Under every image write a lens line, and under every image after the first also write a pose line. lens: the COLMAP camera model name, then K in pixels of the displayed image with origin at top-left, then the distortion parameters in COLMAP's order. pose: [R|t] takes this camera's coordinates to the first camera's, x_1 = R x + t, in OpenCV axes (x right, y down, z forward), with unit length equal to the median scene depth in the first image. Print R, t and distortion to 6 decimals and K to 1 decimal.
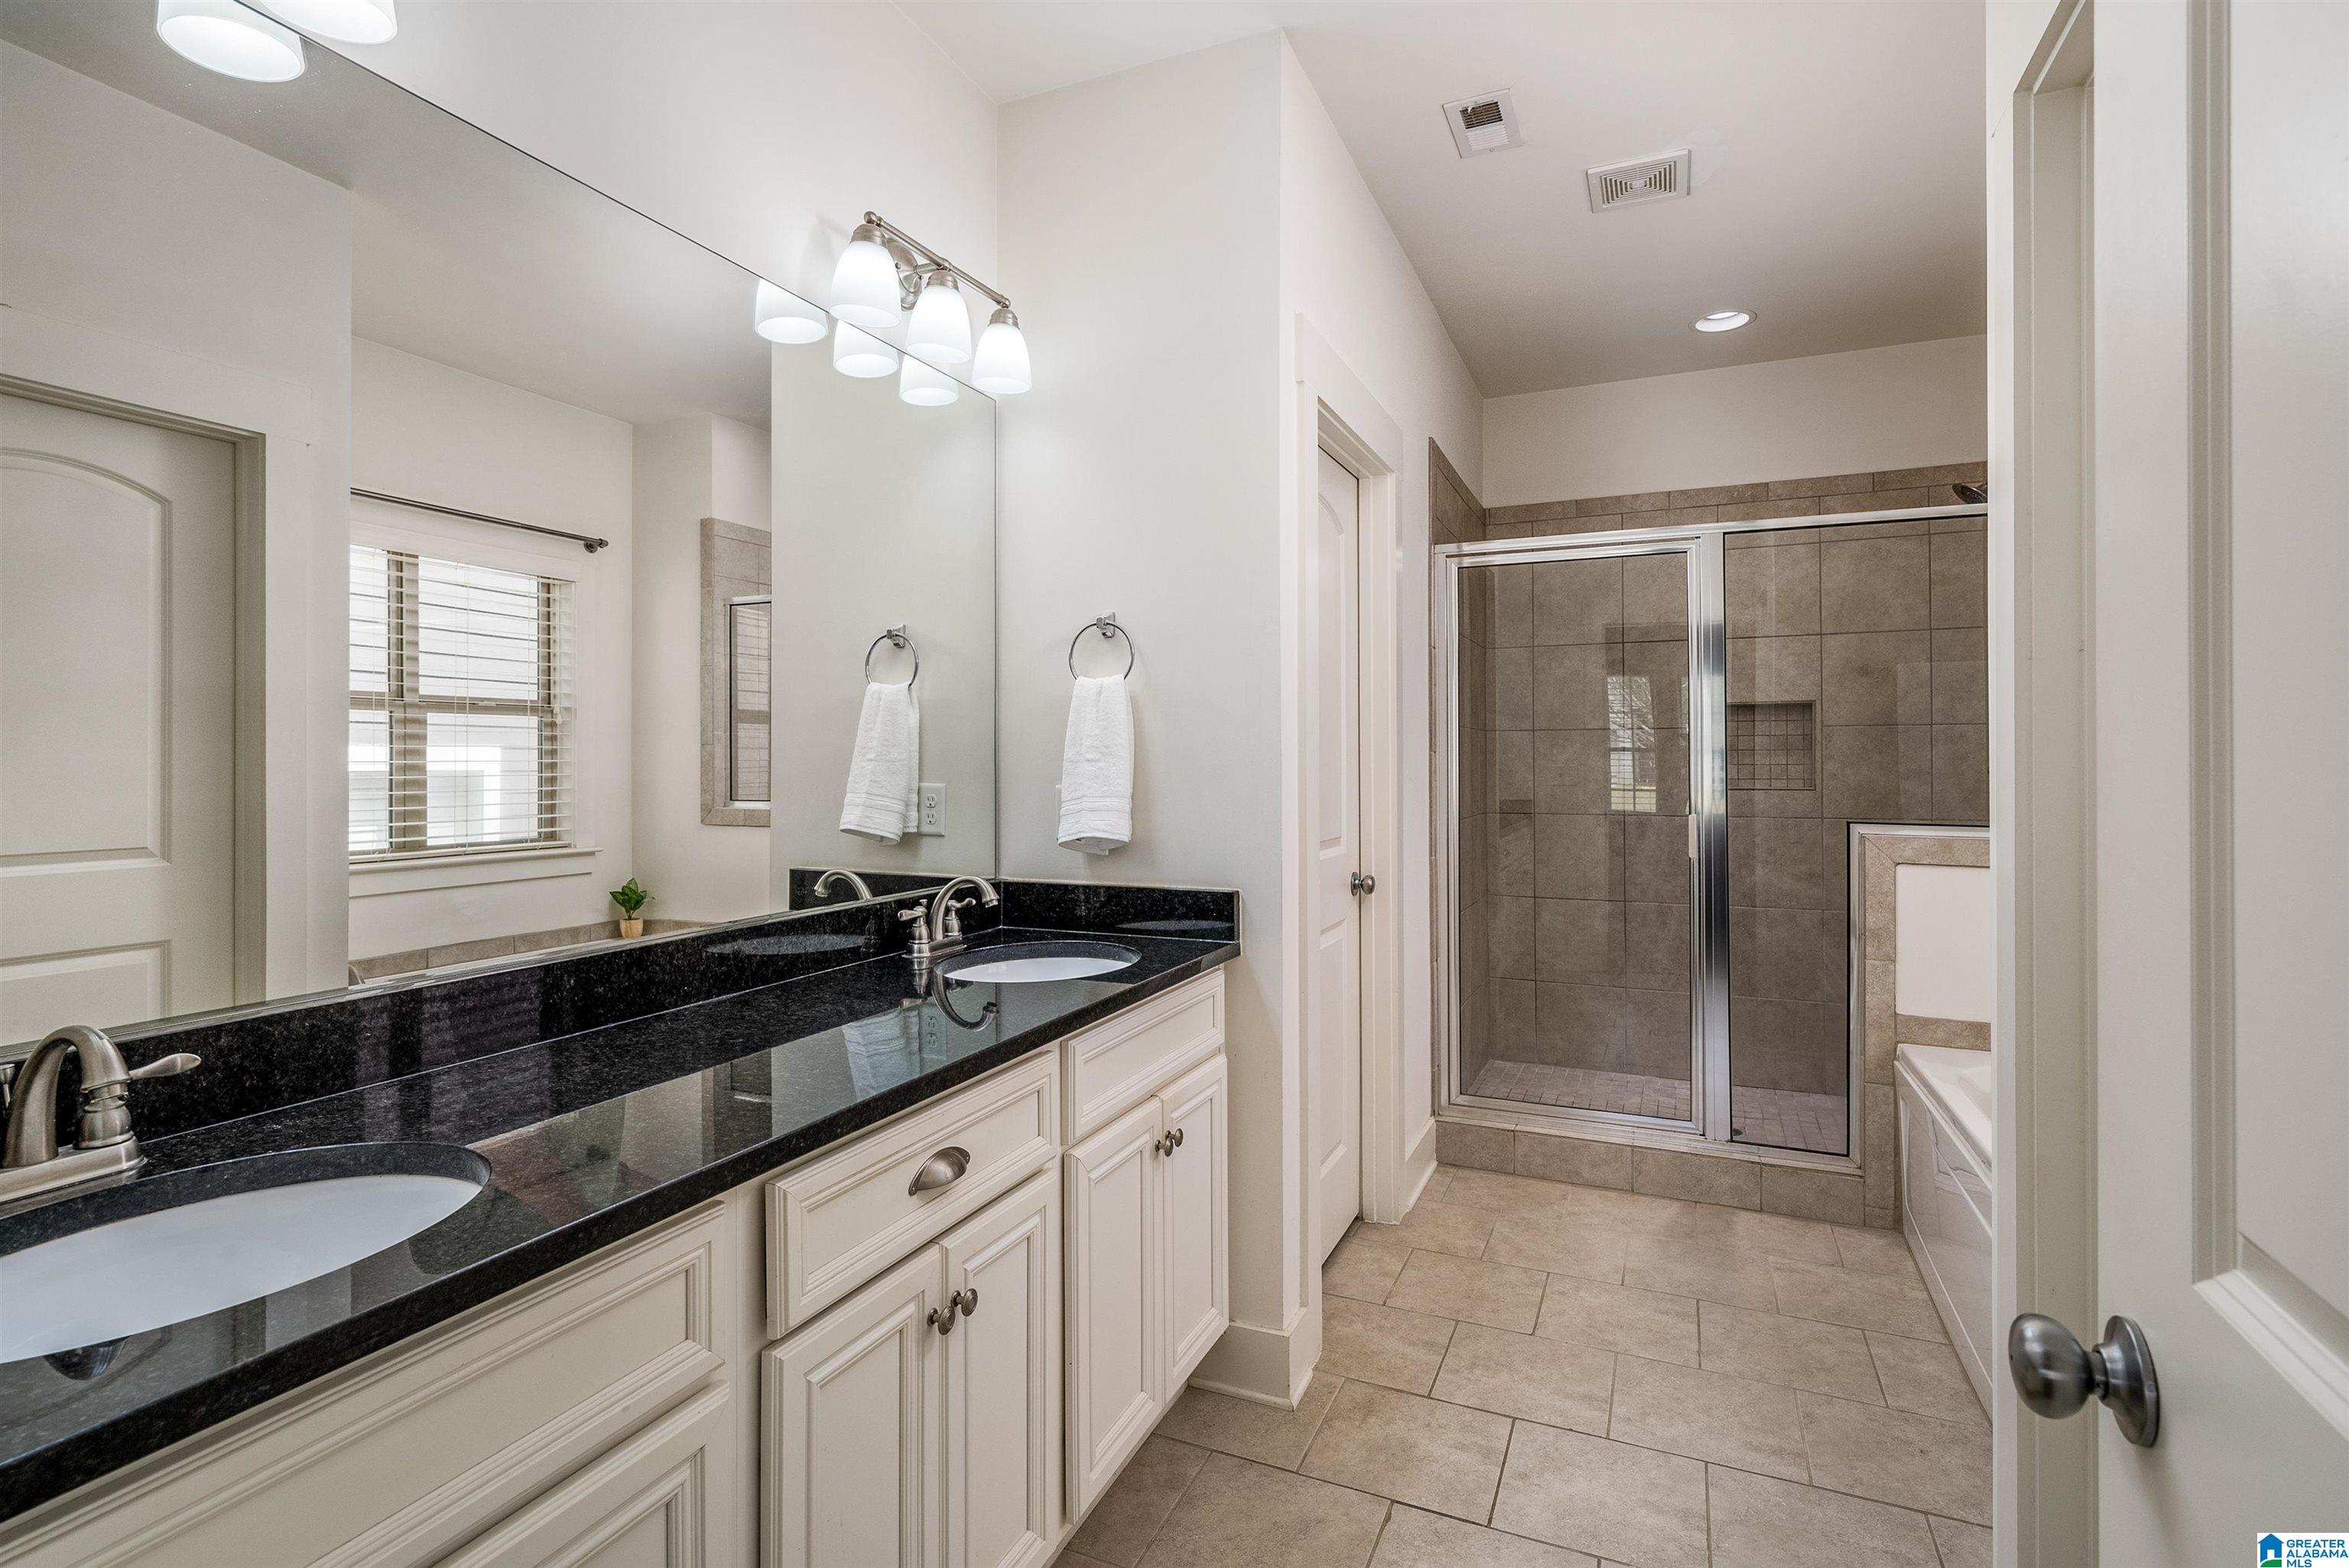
lens RADIAL K [[1136.2, 0, 1178.9], [0, 1136.2, 739.2], [0, 0, 1]] dist [0.000989, -0.000408]
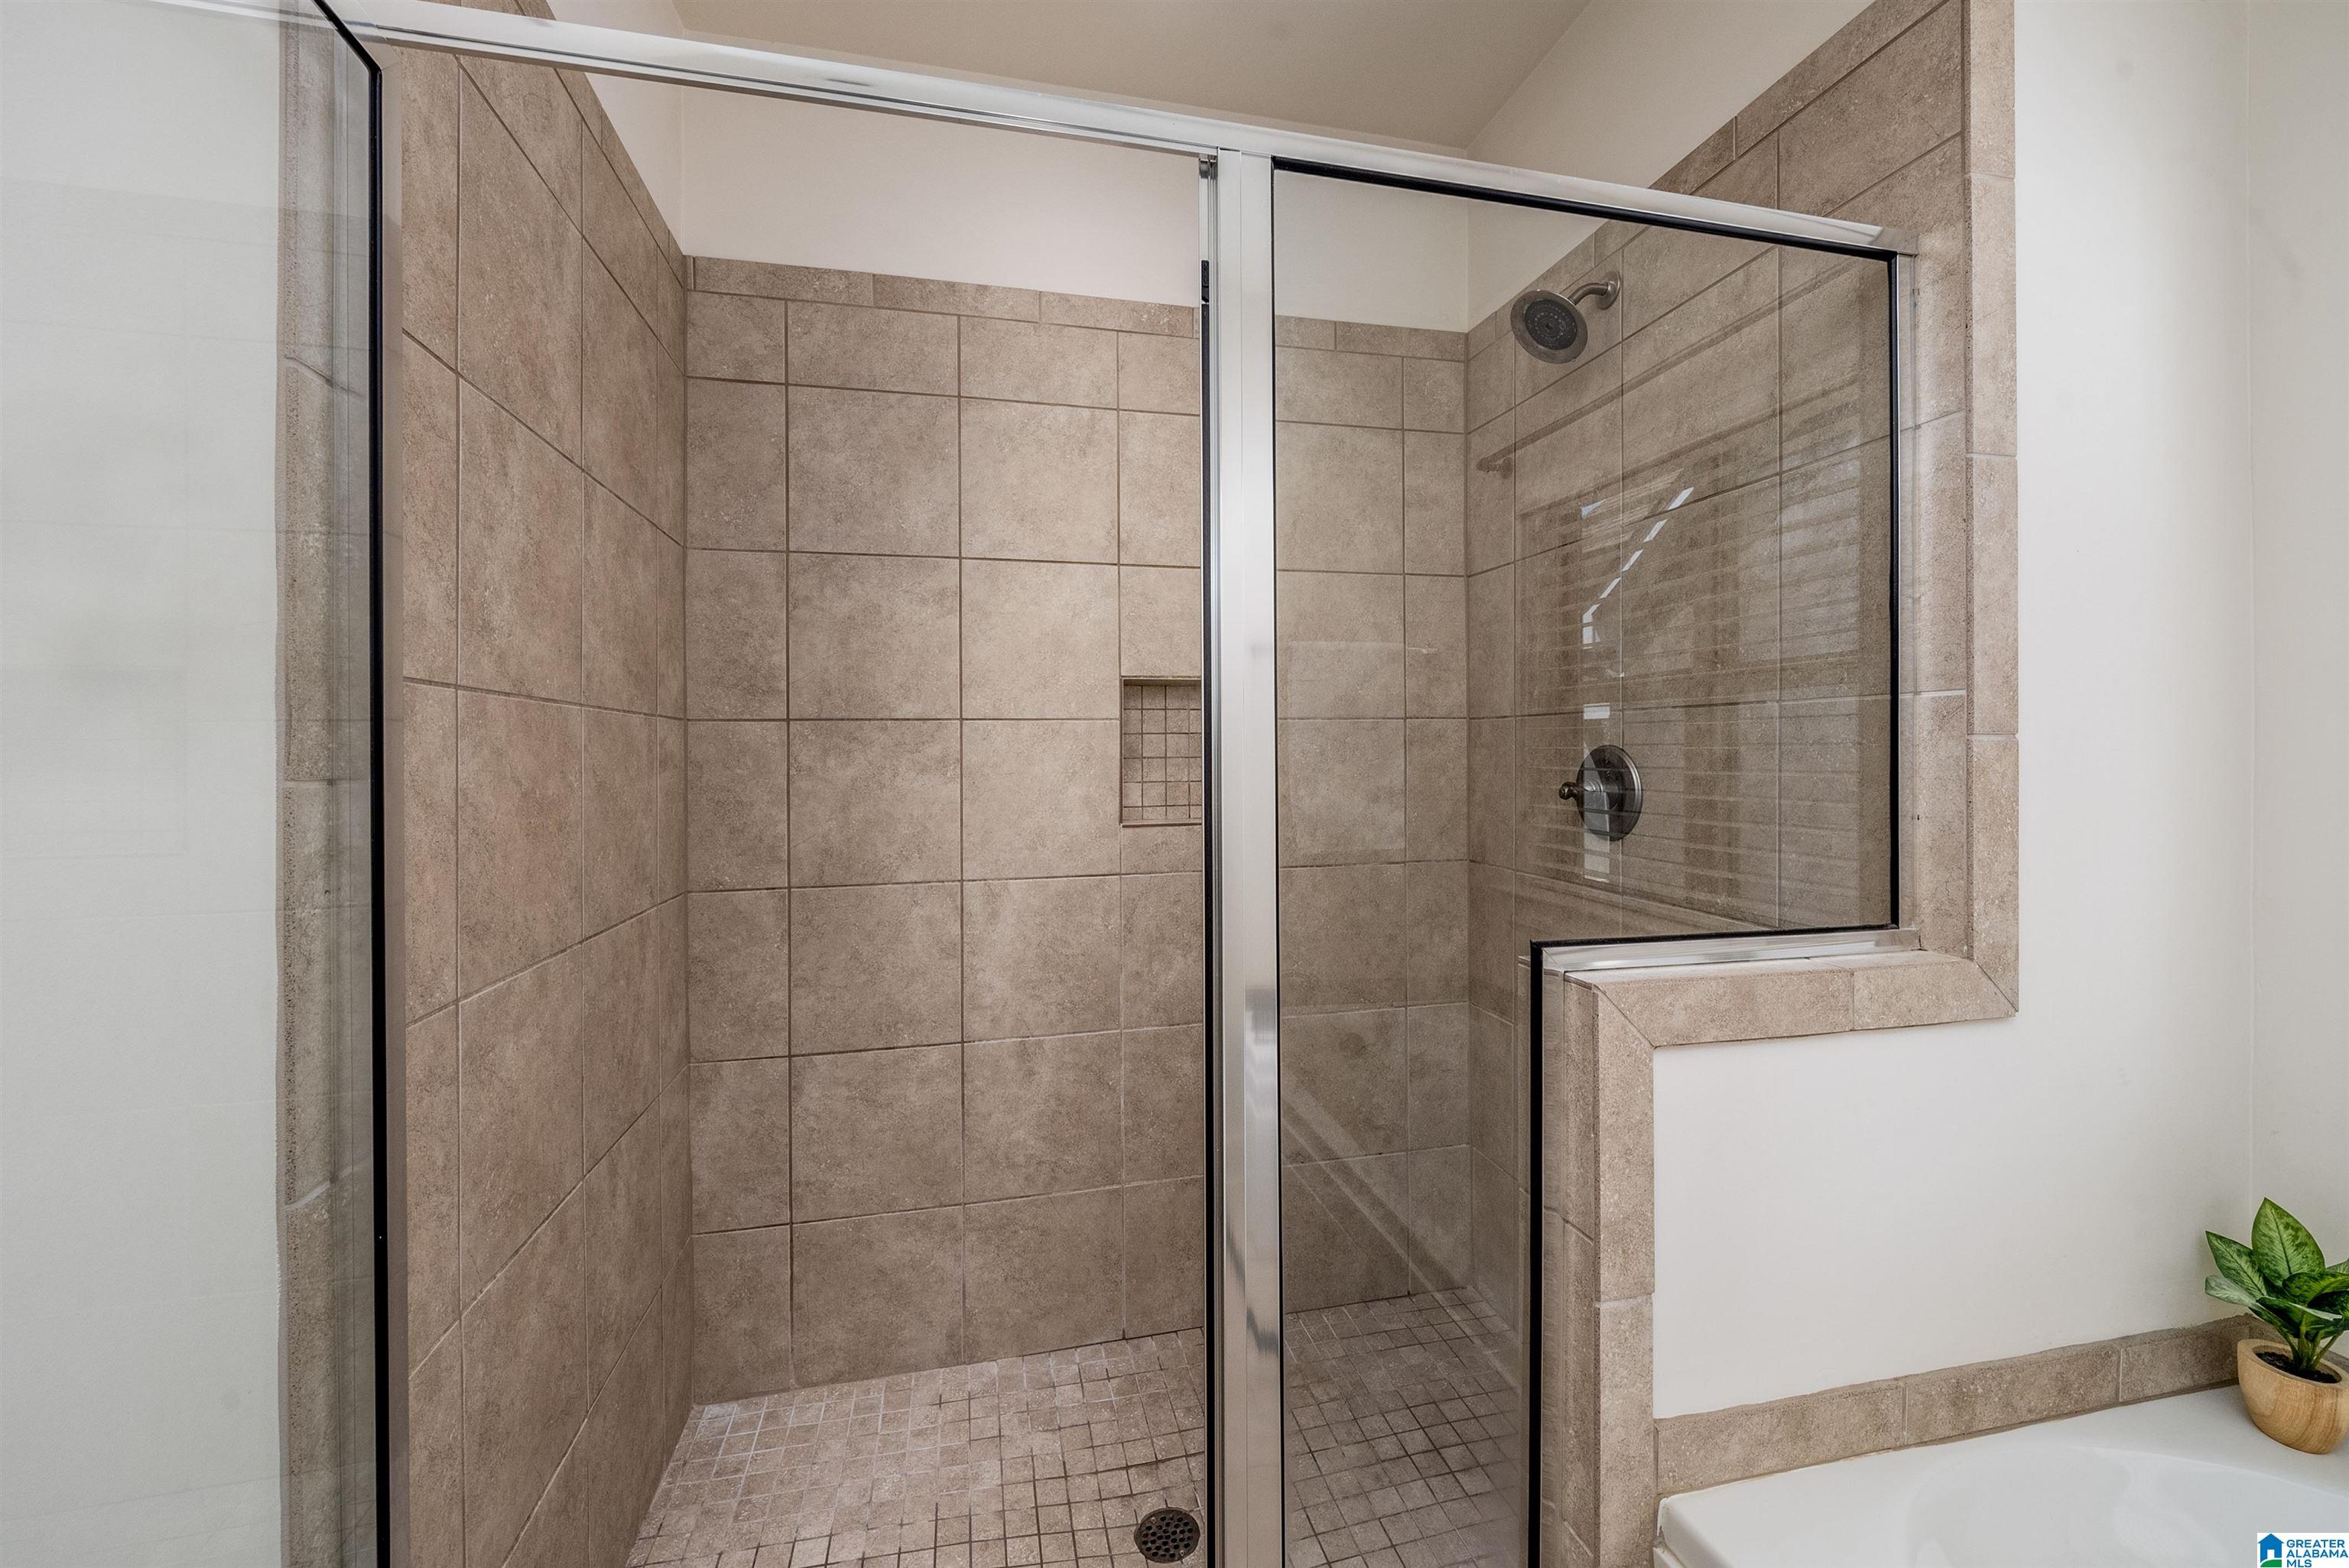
lens RADIAL K [[948.4, 0, 1172.2], [0, 948.4, 749.0], [0, 0, 1]] dist [-0.000475, -0.000060]
pose [[0.806159, -0.000171, 0.591699, 0.209730], [-0.002900, 0.999987, 0.004240, 0.002755], [-0.591692, -0.005134, 0.806148, 0.587156]]
